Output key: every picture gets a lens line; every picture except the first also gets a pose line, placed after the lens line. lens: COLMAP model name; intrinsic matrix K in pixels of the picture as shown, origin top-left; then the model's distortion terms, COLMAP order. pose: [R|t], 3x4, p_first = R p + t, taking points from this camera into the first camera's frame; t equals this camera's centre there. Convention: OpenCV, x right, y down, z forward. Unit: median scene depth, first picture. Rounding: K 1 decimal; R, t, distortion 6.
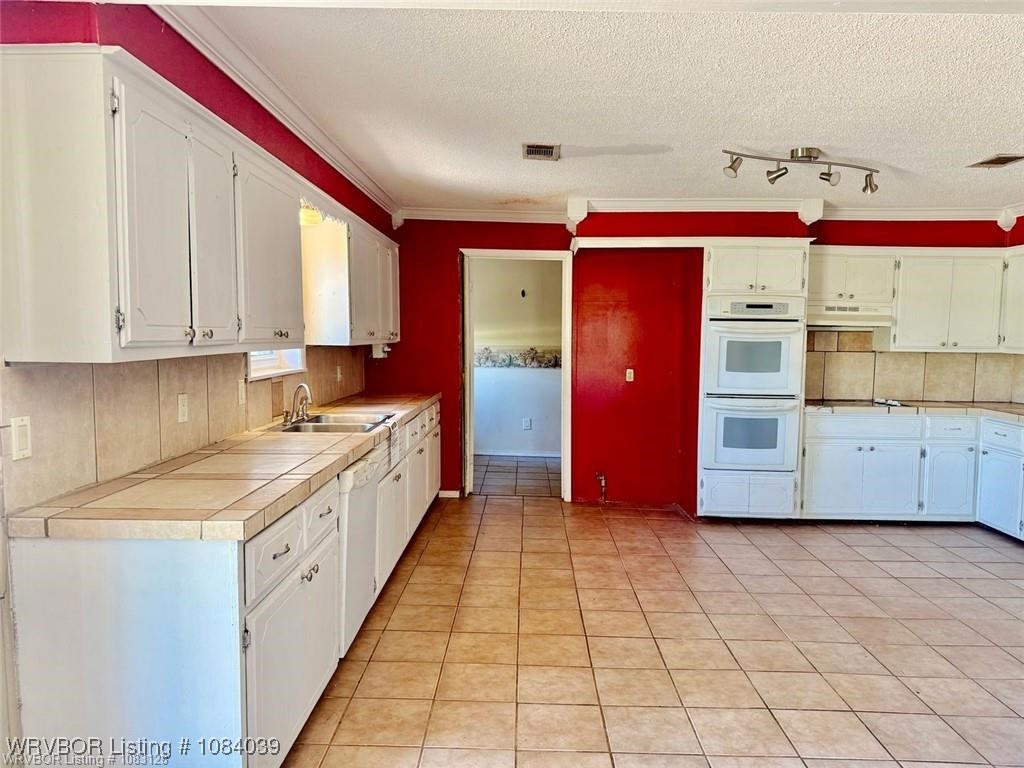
lens RADIAL K [[718.7, 0, 497.6], [0, 718.7, 383.8], [0, 0, 1]] dist [0.074319, -0.107637]
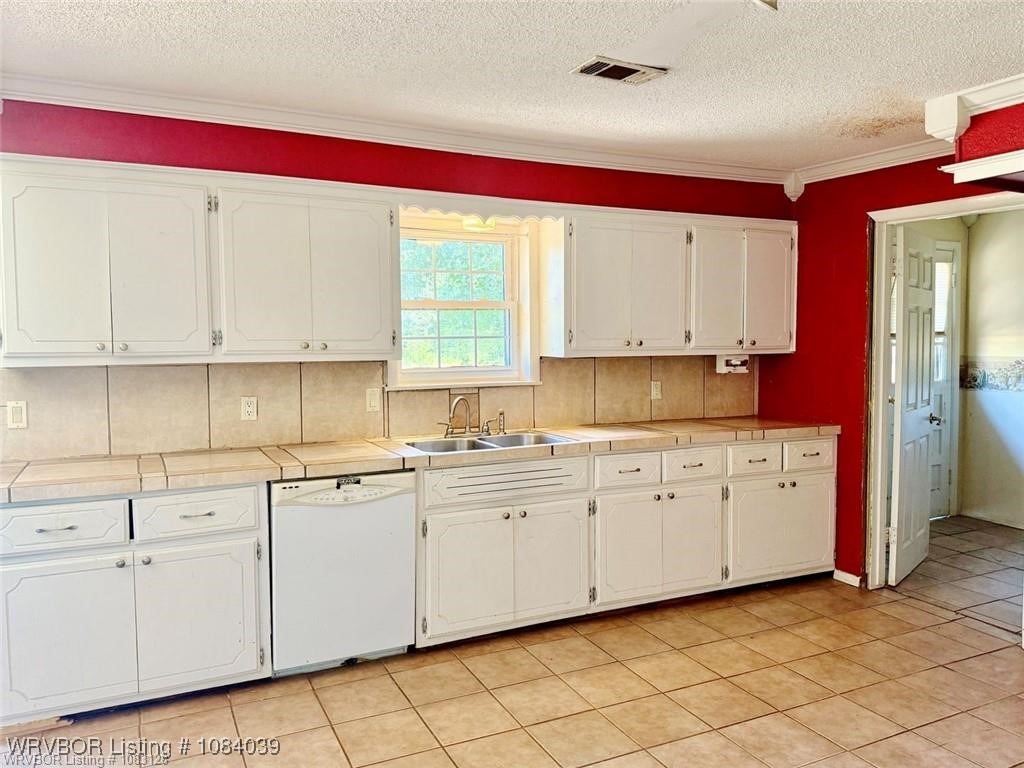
lens RADIAL K [[756.3, 0, 496.6], [0, 756.3, 366.9], [0, 0, 1]] dist [0.020136, -0.015198]
pose [[0.462125, 0.020931, -0.886568, 0.492540], [-0.052352, 0.998622, -0.003713, -0.029648], [0.885268, 0.048130, 0.462584, 0.448321]]
